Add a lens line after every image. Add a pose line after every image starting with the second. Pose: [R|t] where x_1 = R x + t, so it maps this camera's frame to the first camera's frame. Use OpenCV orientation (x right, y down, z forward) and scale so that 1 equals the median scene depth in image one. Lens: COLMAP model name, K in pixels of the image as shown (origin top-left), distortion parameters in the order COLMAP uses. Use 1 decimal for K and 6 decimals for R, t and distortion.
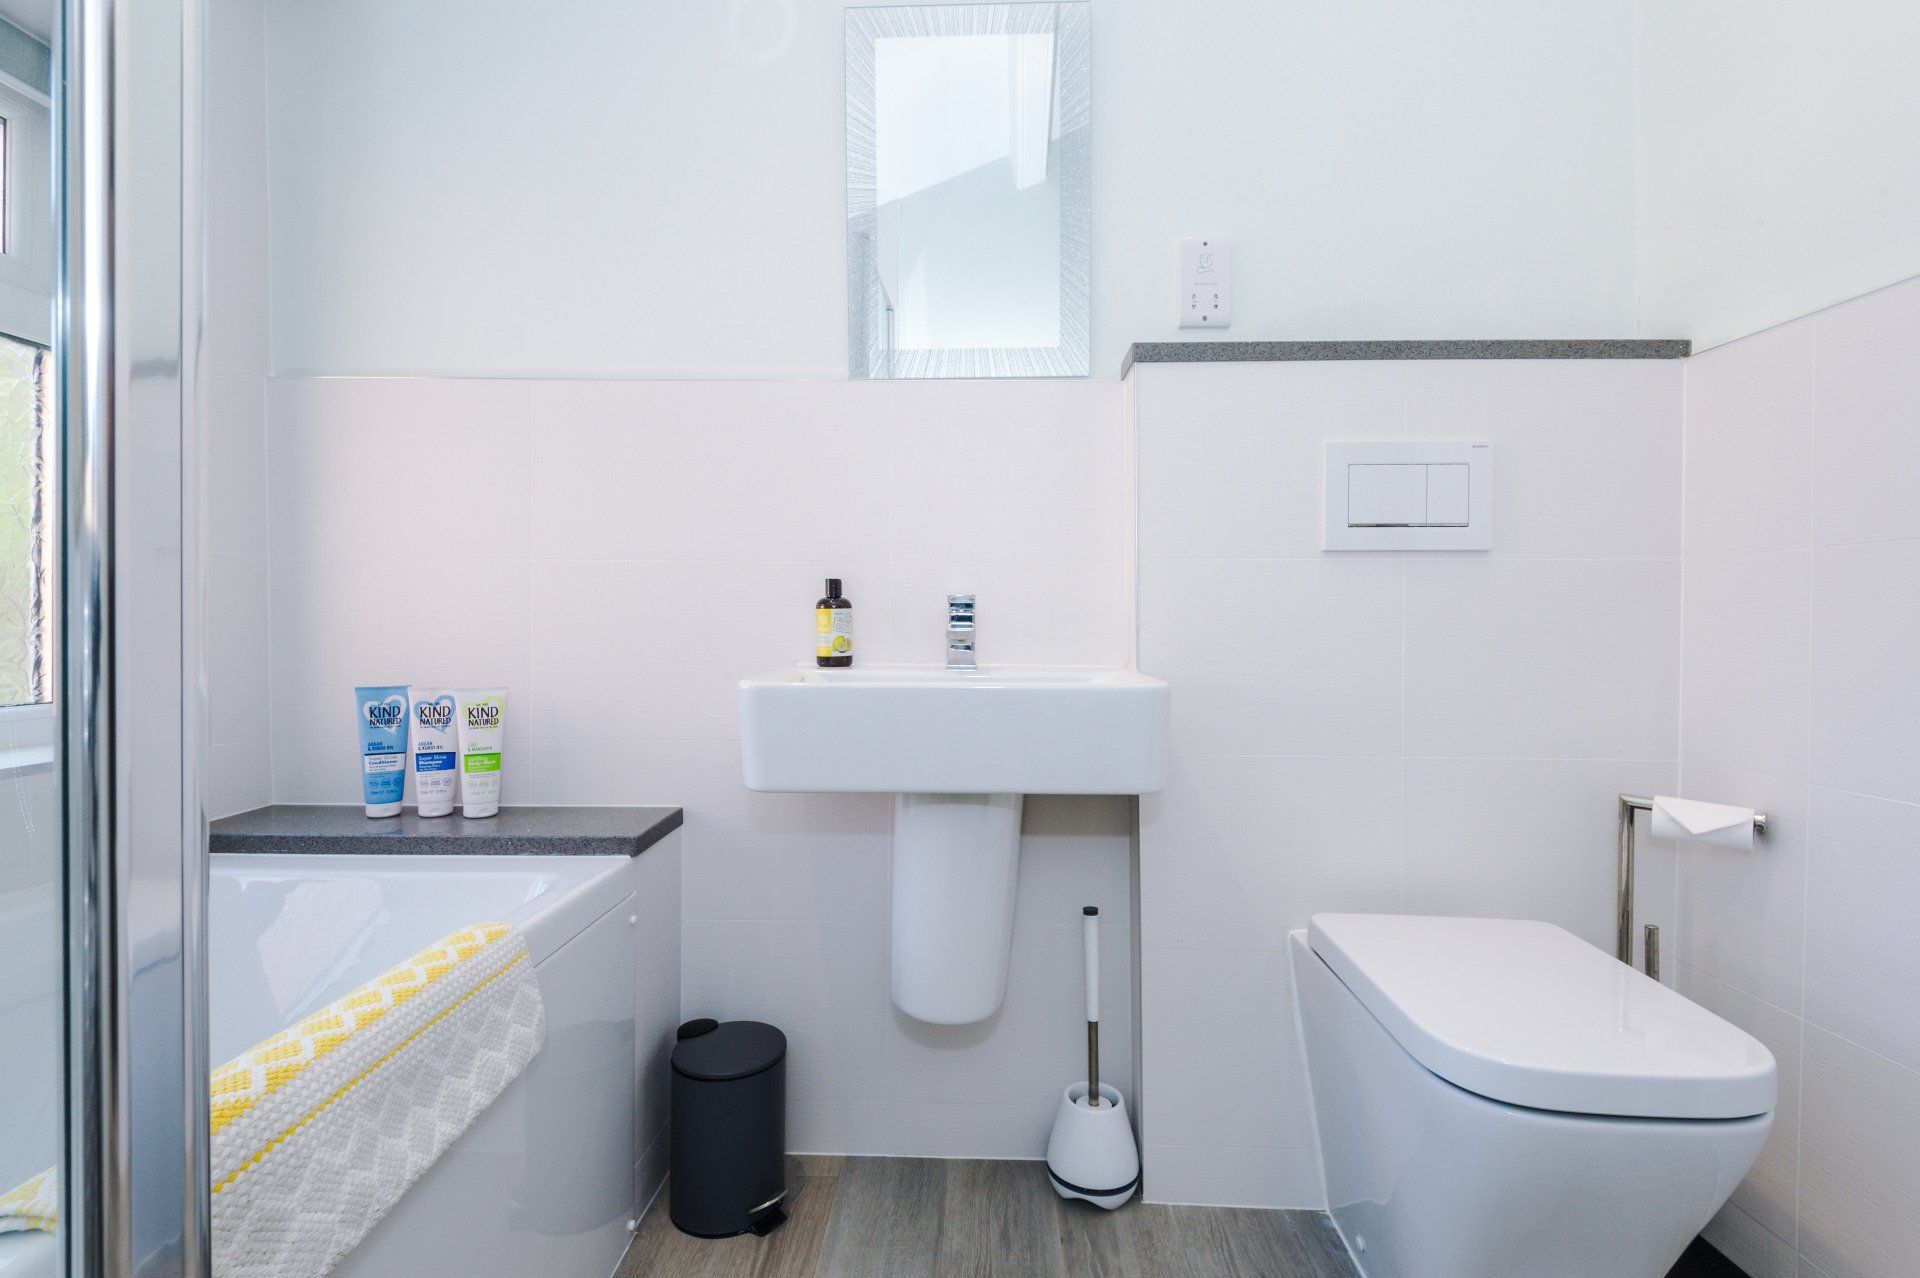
lens RADIAL K [[875.2, 0, 963.9], [0, 875.2, 623.9], [0, 0, 1]] dist [0.003281, -0.003394]
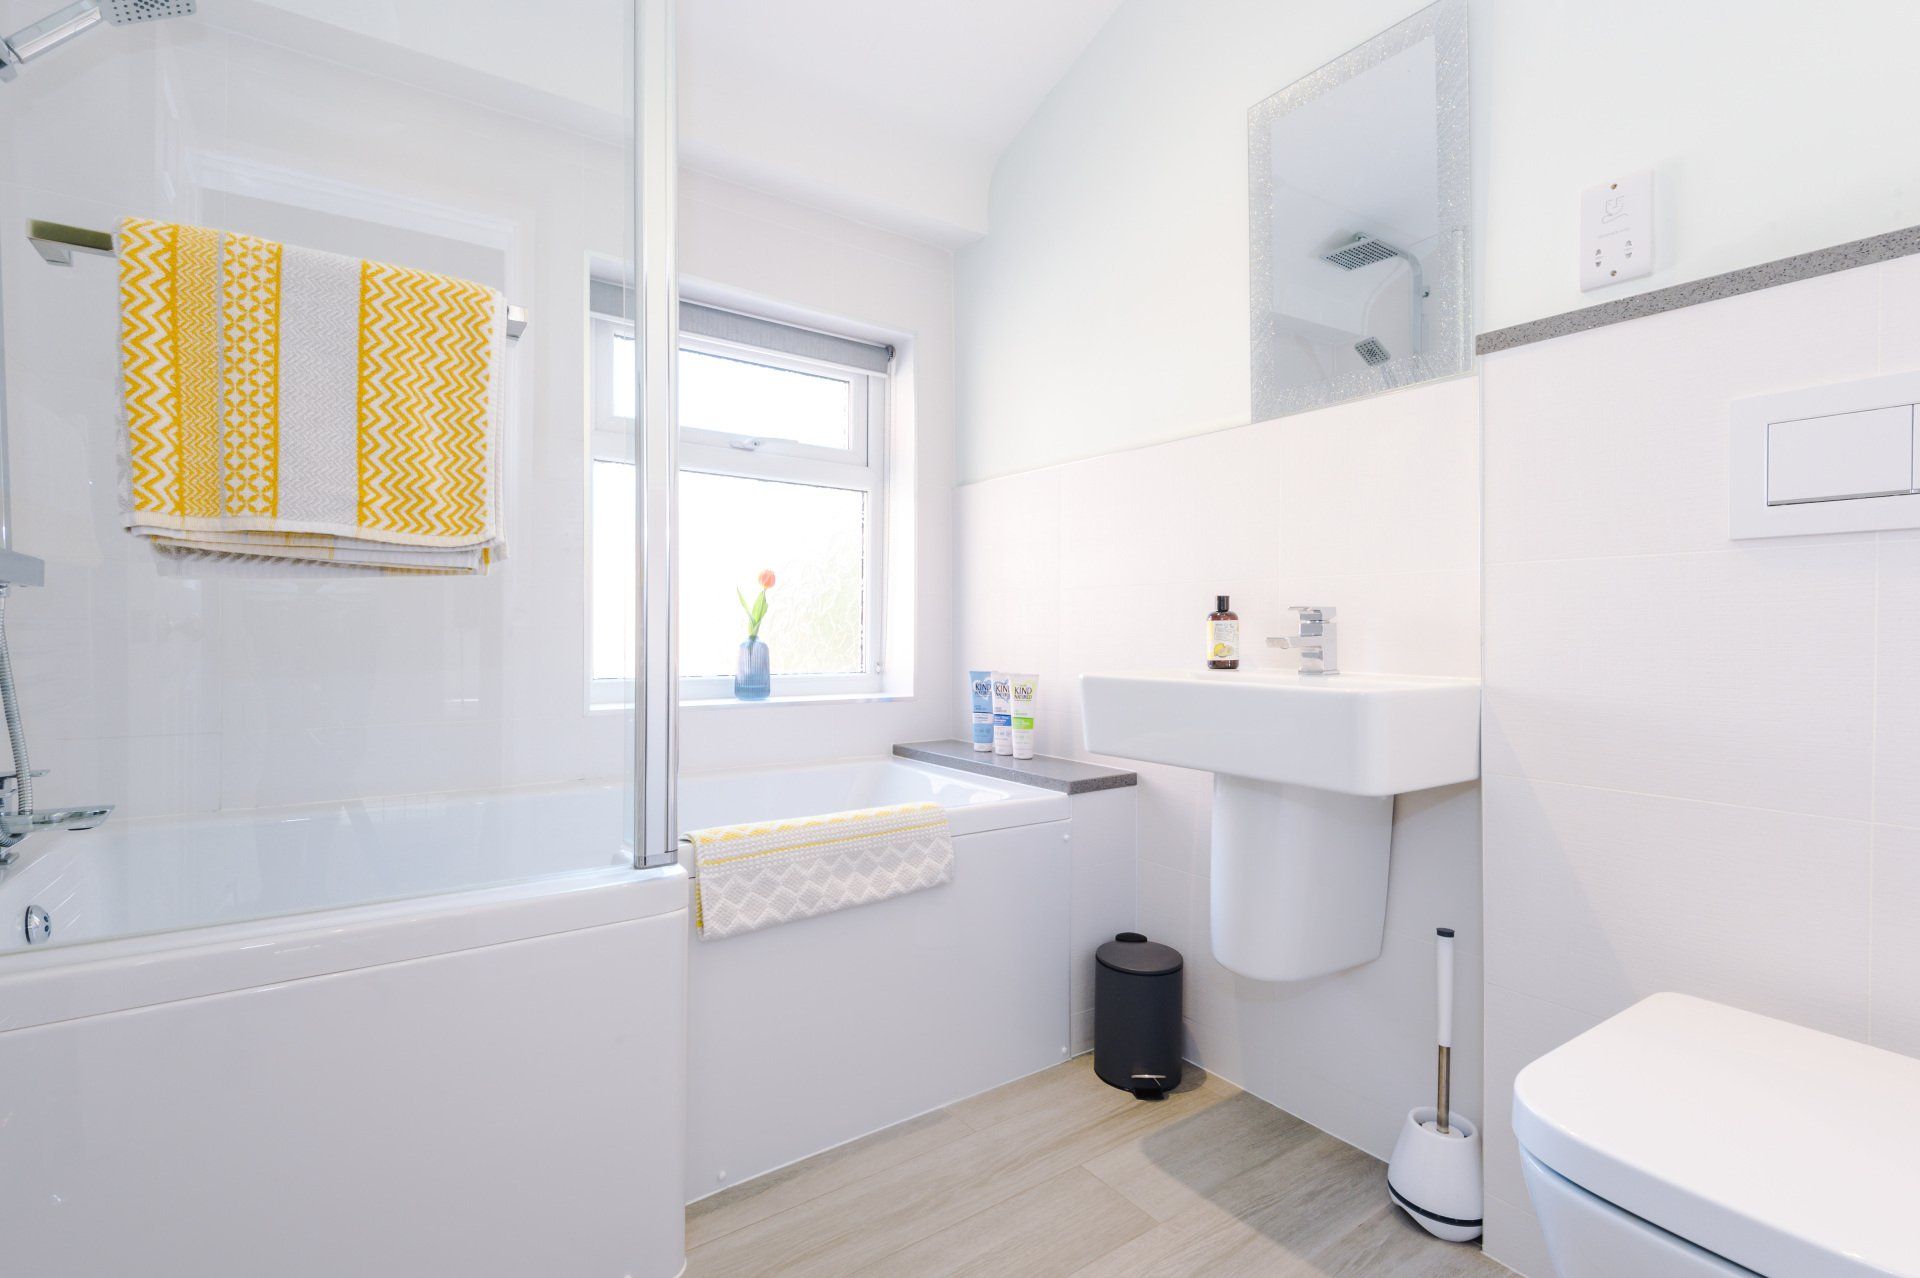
lens RADIAL K [[875.2, 0, 966.6], [0, 875.2, 636.8], [0, 0, 1]] dist [0.003281, -0.003394]
pose [[0.608765, 0.005870, -0.793329, 0.602388], [-0.009216, 0.999957, 0.000327, 0.008034], [0.793297, 0.007112, 0.608794, -0.007903]]
